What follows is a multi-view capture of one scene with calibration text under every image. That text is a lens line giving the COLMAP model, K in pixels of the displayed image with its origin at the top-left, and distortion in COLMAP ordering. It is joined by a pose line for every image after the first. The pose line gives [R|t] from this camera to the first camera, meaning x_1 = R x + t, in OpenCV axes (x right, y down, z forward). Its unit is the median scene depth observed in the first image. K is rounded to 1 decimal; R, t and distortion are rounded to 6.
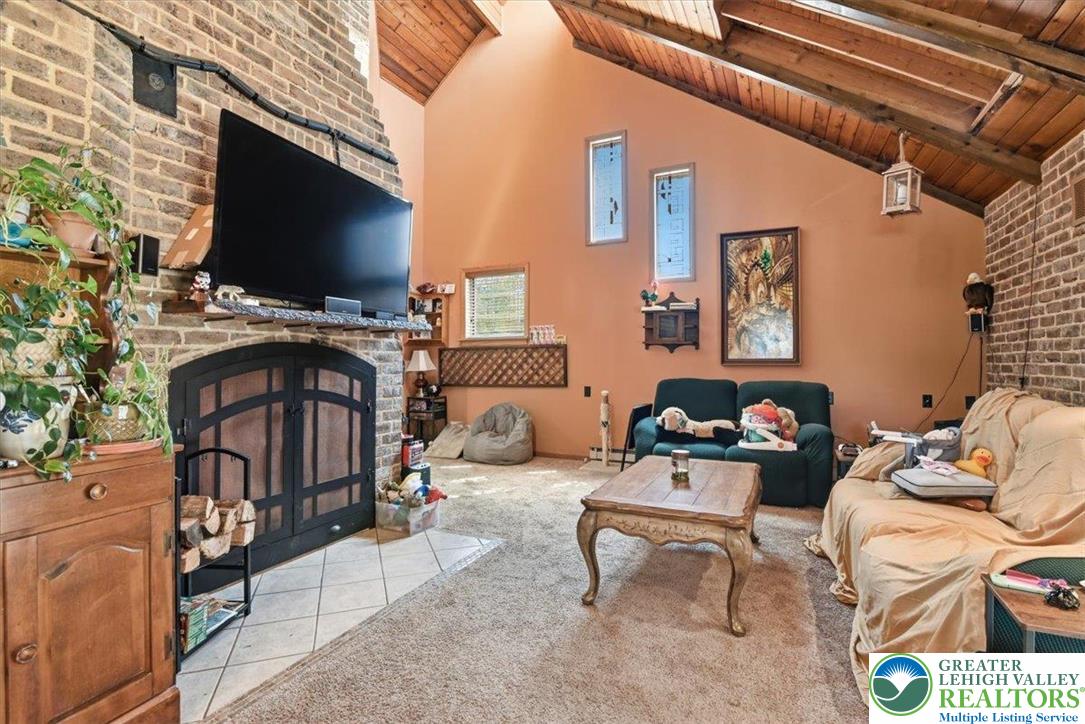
lens RADIAL K [[527.4, 0, 543.7], [0, 527.4, 345.1], [0, 0, 1]] dist [-0.013872, -0.000190]
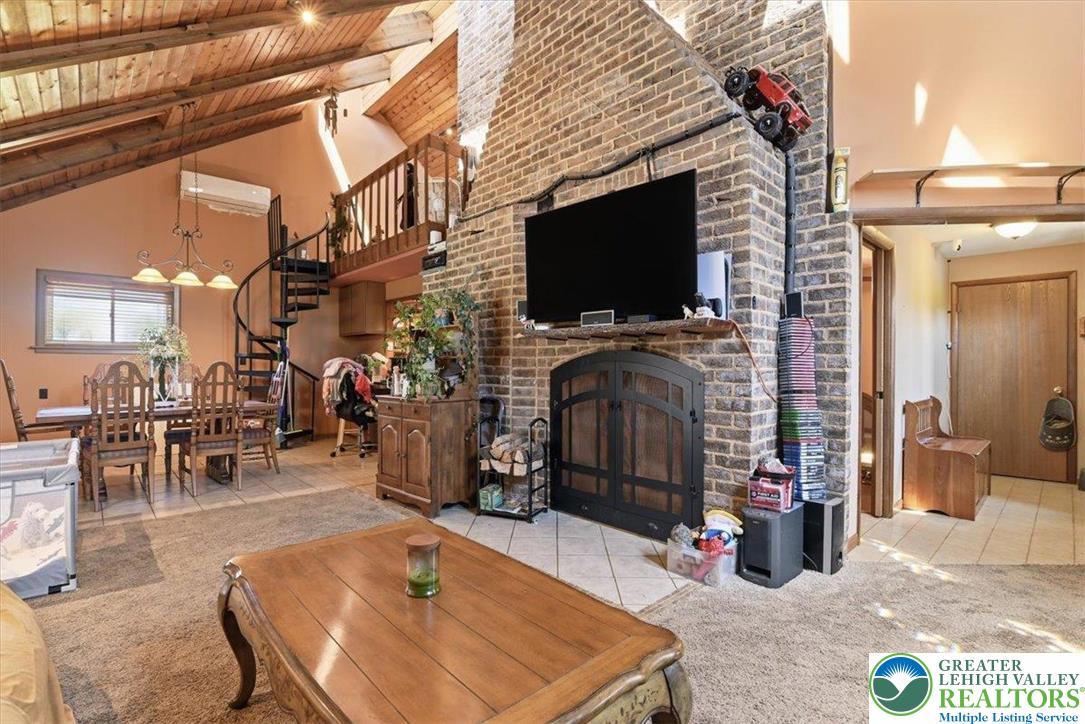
lens RADIAL K [[498.3, 0, 539.0], [0, 498.3, 362.1], [0, 0, 1]] dist [-0.016744, 0.000232]
pose [[-0.390462, -0.007479, -0.920589, 0.627879], [0.024679, 0.999523, -0.018588, 0.037134], [0.920288, -0.029977, -0.390091, 1.228795]]
